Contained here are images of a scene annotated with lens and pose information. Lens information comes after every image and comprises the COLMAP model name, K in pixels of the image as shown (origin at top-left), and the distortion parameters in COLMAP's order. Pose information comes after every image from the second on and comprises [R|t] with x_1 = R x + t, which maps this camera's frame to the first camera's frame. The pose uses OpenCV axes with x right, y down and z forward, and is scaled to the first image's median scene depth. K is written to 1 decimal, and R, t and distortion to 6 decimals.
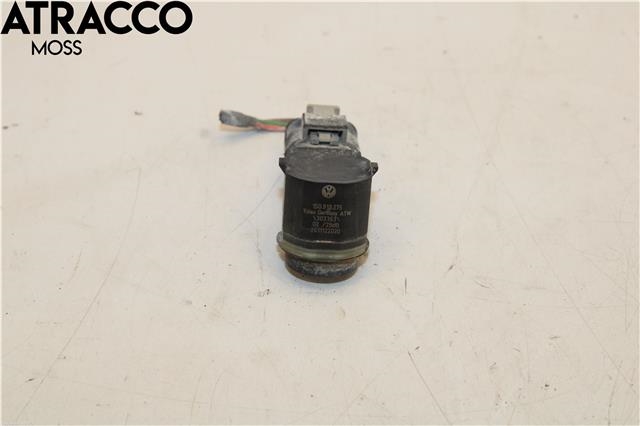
lens RADIAL K [[1629.0, 0, 320.7], [0, 1629.0, 213.1], [0, 0, 1]] dist [0.183829, 0.000000]
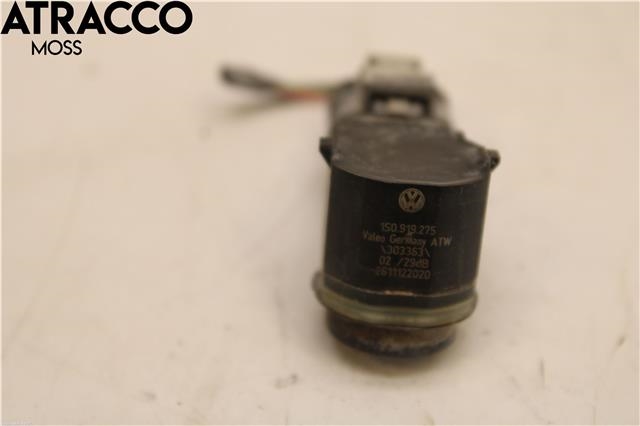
lens RADIAL K [[1629.0, 0, 320.1], [0, 1629.0, 213.3], [0, 0, 1]] dist [0.183829, 0.000000]
pose [[0.999599, 0.022112, -0.017700, -0.015205], [-0.022274, 0.999711, -0.008999, -0.003415], [0.017496, 0.009390, 0.999803, 0.454058]]
